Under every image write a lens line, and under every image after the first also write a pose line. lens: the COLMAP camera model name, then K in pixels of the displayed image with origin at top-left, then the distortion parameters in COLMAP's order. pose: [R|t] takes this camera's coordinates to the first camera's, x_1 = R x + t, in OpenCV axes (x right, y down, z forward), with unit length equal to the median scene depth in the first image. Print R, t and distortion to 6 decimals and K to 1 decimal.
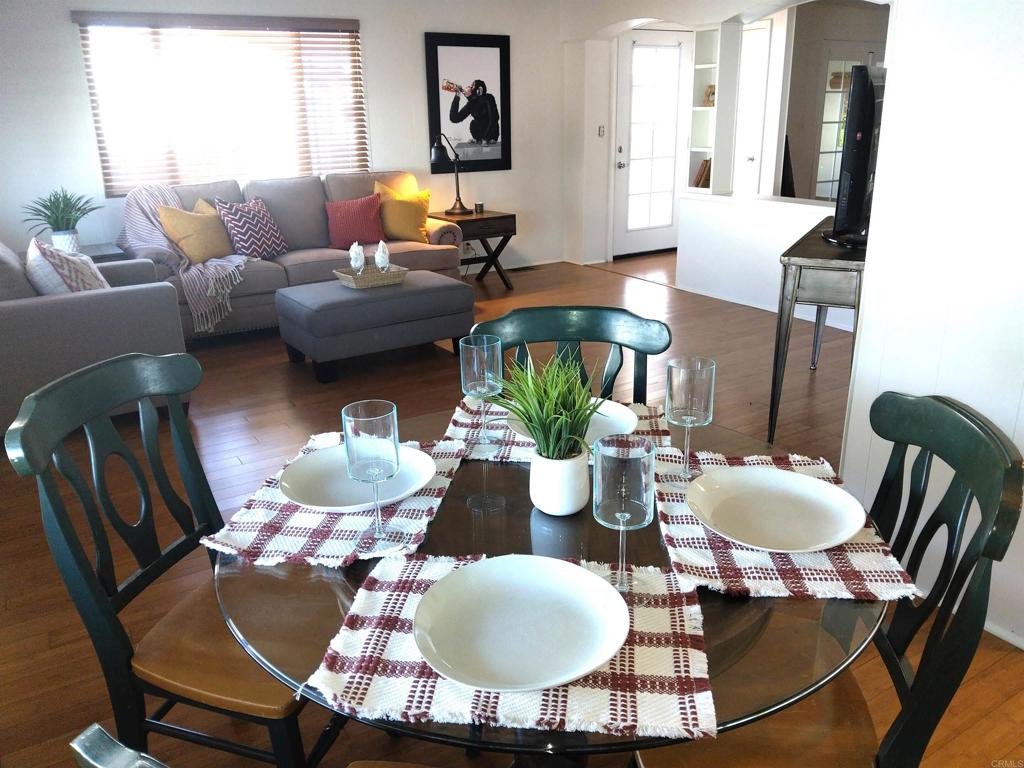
lens RADIAL K [[780.0, 0, 504.1], [0, 780.0, 388.4], [0, 0, 1]] dist [0.028541, -0.073745]
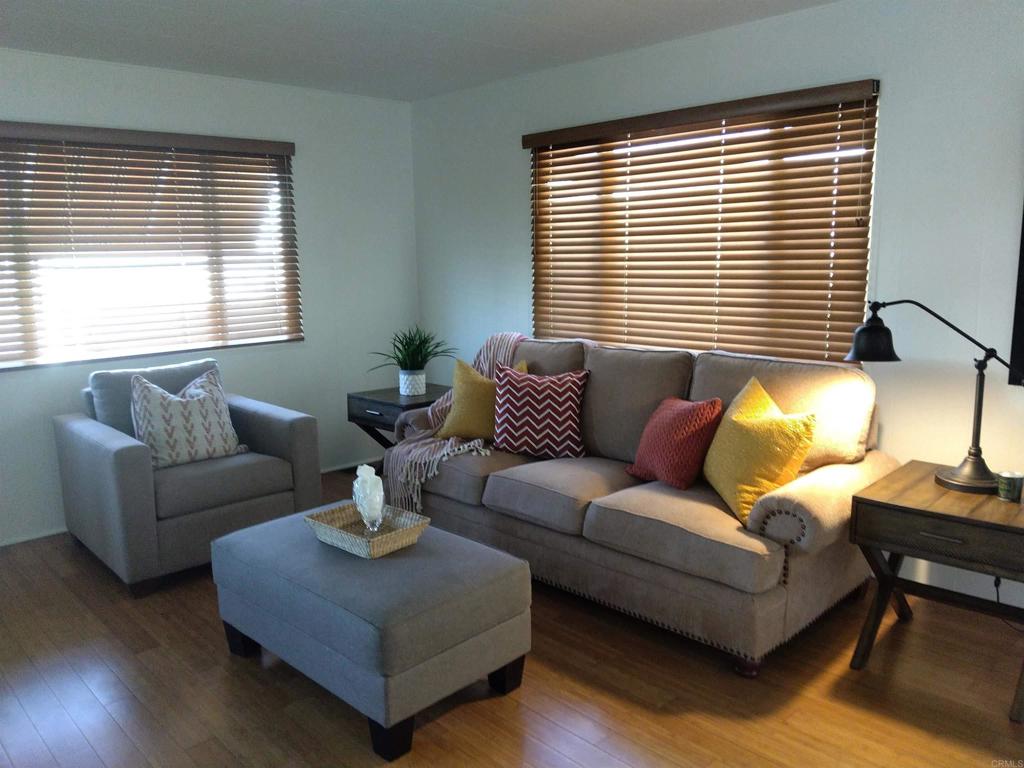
lens RADIAL K [[780.0, 0, 504.2], [0, 780.0, 389.0], [0, 0, 1]] dist [0.028541, -0.073745]
pose [[0.217167, 0.184064, -0.958624, 0.276354], [-0.314739, 0.942815, 0.109727, -0.239202], [0.924001, 0.277887, 0.262680, 0.645997]]
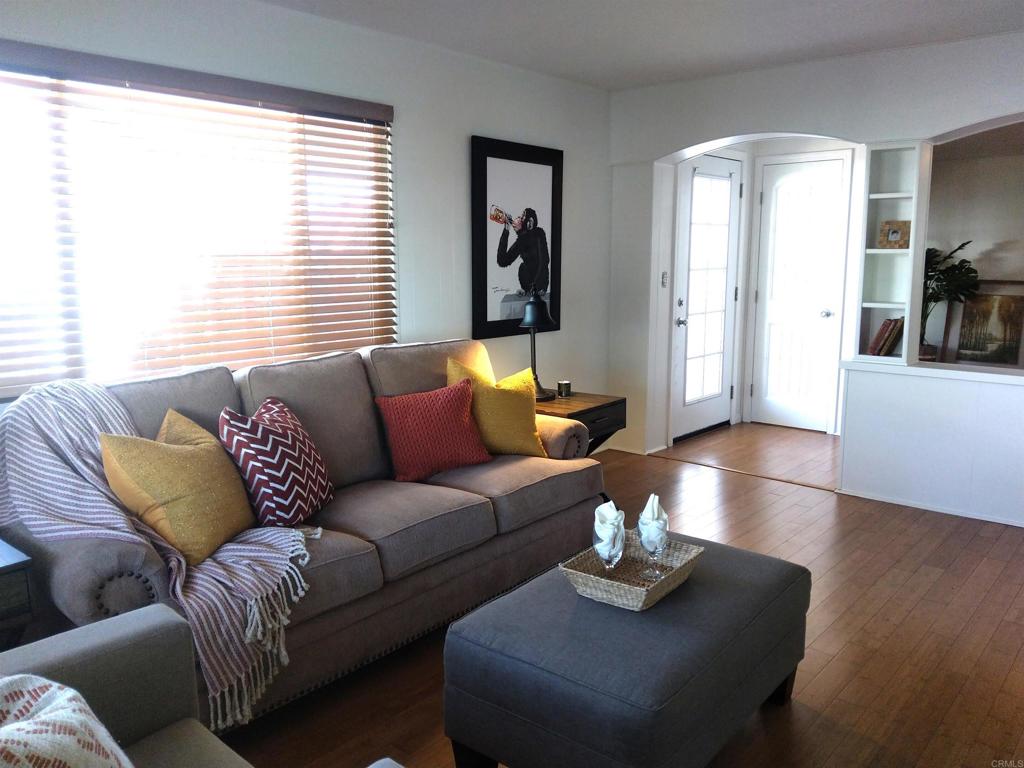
lens RADIAL K [[780.0, 0, 509.6], [0, 780.0, 392.2], [0, 0, 1]] dist [0.028541, -0.073745]
pose [[0.956194, -0.036715, 0.290422, -0.268390], [0.086041, 0.983531, -0.158943, -0.129127], [-0.279804, 0.176969, 0.943606, 0.393028]]
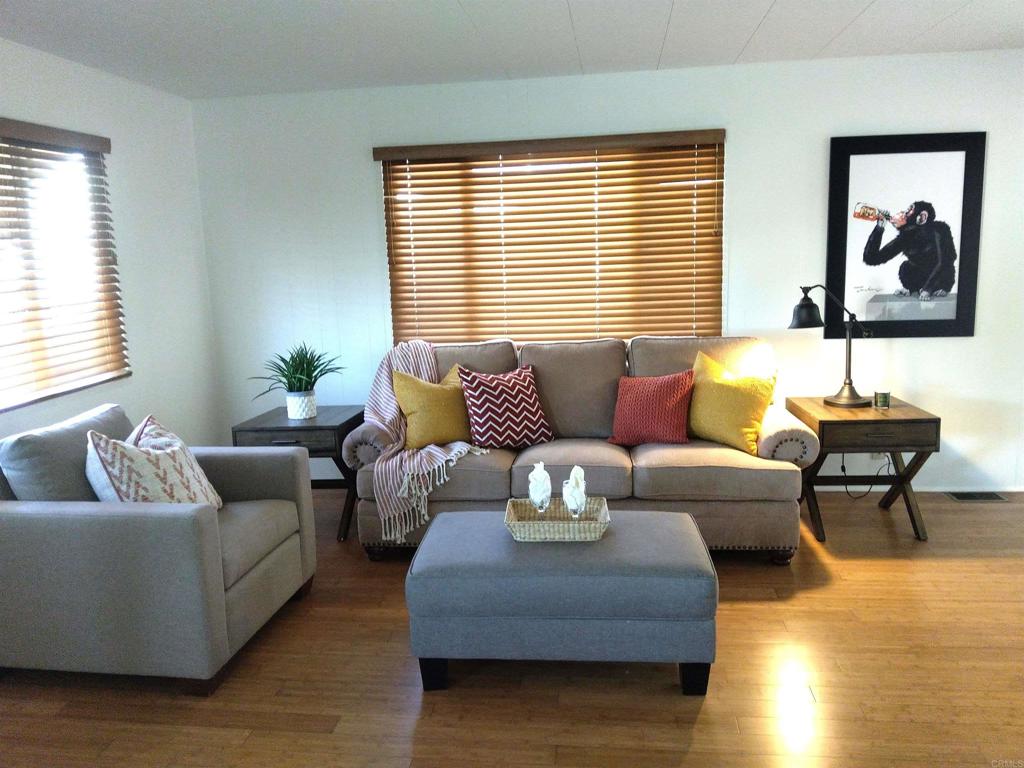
lens RADIAL K [[780.0, 0, 508.9], [0, 780.0, 384.4], [0, 0, 1]] dist [0.028541, -0.073745]
pose [[0.777786, 0.096095, -0.621139, 0.121484], [-0.189359, 0.978153, -0.085786, -0.133719], [0.599326, 0.184342, 0.778991, 0.339690]]
